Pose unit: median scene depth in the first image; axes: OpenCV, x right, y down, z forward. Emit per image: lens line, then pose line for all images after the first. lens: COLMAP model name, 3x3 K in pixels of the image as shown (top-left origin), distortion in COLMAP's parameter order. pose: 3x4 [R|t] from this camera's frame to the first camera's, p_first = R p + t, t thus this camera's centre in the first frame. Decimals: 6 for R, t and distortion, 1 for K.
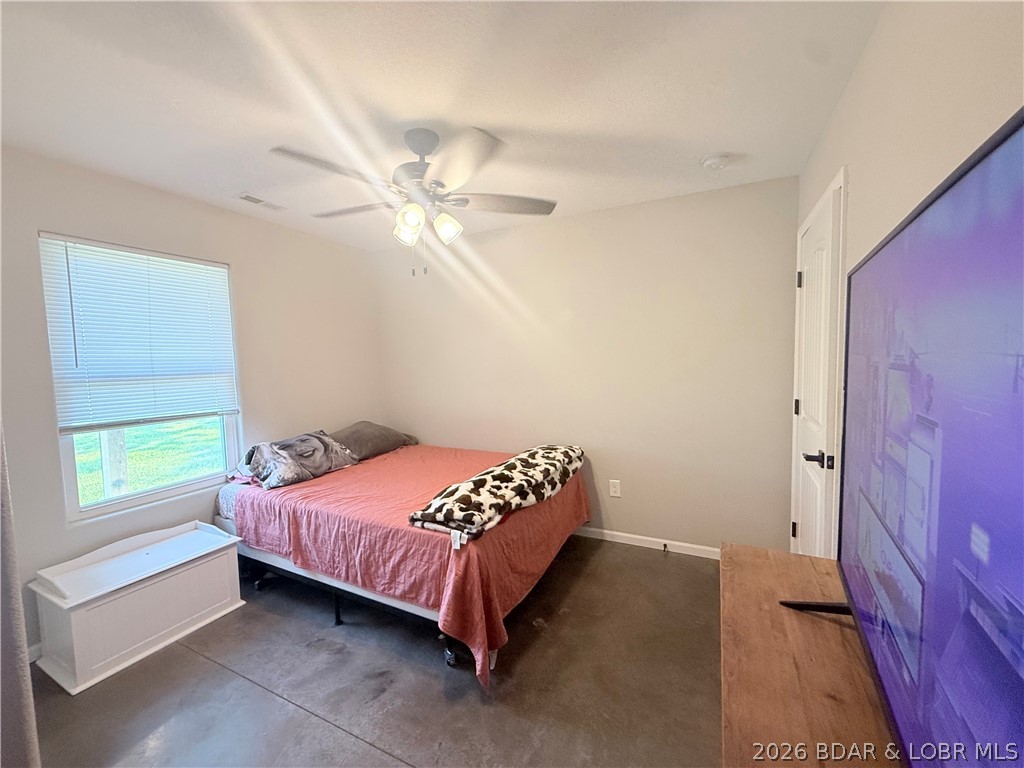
lens RADIAL K [[411.0, 0, 512.6], [0, 411.0, 387.8], [0, 0, 1]] dist [-0.000146, 0.000178]
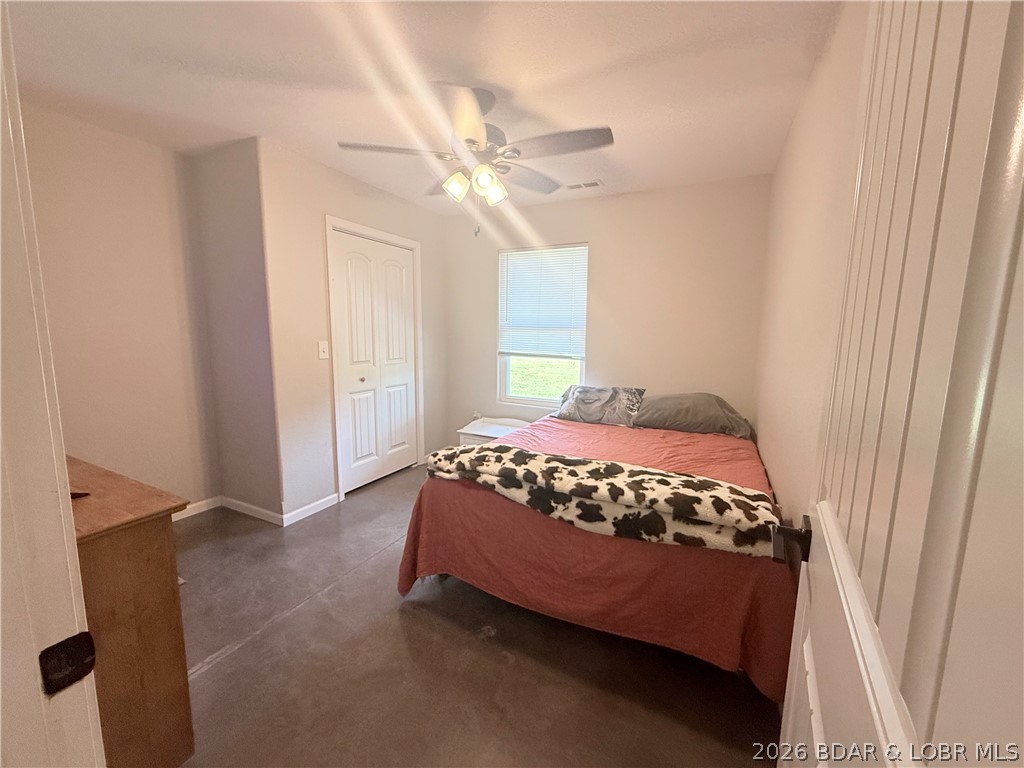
lens RADIAL K [[413.0, 0, 496.3], [0, 413.0, 381.5], [0, 0, 1]] dist [0.000356, 0.000046]
pose [[-0.037645, 0.151980, -0.987666, 0.718770], [-0.080764, 0.984671, 0.154597, -0.055322], [0.996022, 0.085588, -0.024794, 0.871698]]
